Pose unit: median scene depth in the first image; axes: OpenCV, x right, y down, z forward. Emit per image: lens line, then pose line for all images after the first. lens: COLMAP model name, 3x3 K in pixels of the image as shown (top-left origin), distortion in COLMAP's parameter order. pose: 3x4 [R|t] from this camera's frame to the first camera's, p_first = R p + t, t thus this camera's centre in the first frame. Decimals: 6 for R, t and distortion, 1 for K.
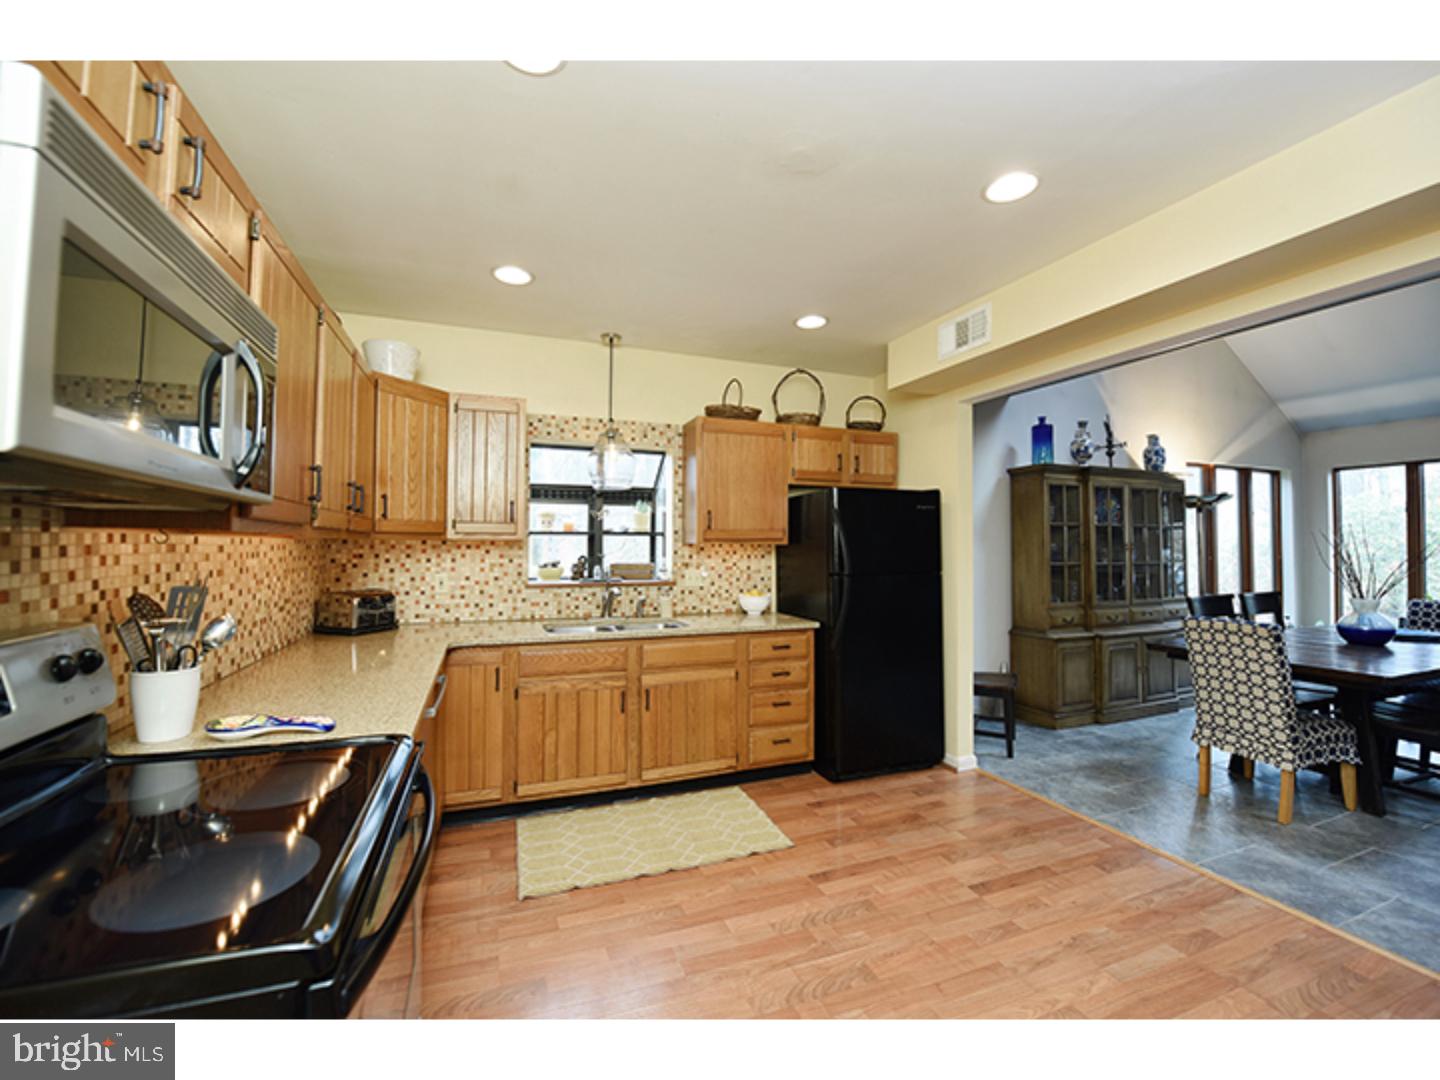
lens RADIAL K [[578.7, 0, 728.3], [0, 578.7, 529.1], [0, 0, 1]] dist [-0.016982, -0.002188]
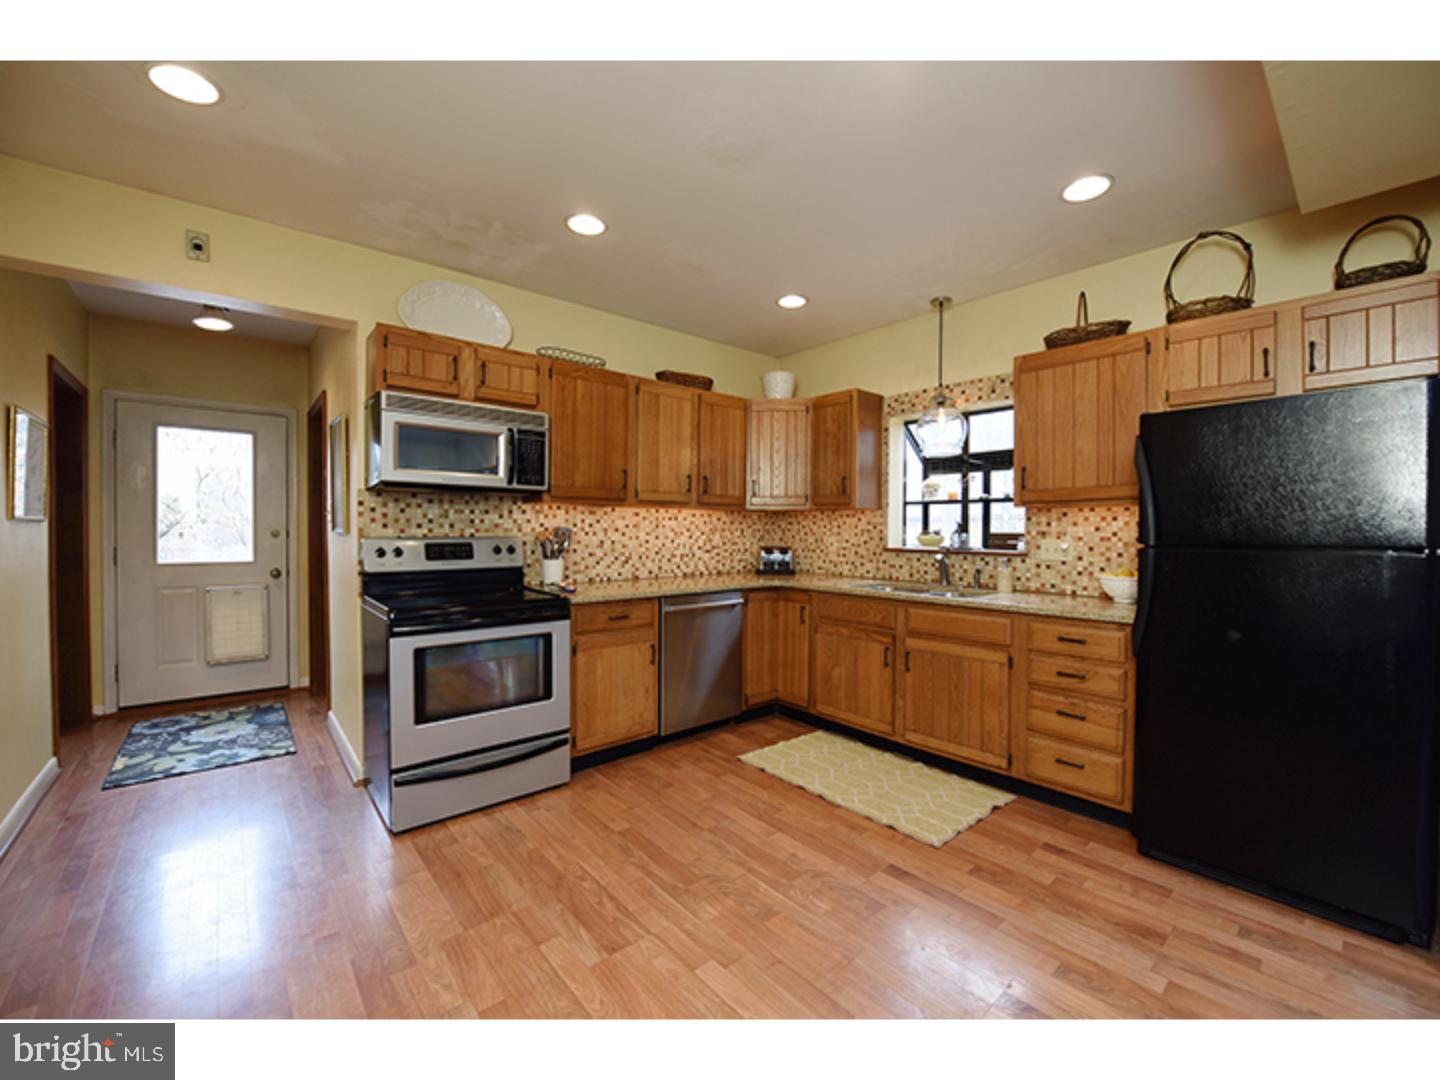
lens RADIAL K [[578.7, 0, 717.9], [0, 578.7, 530.1], [0, 0, 1]] dist [-0.016982, -0.002188]
pose [[0.345970, 0.002087, -0.938243, 0.616231], [0.023764, 0.999657, 0.010987, 0.040803], [0.937945, -0.026097, 0.345802, 0.305666]]
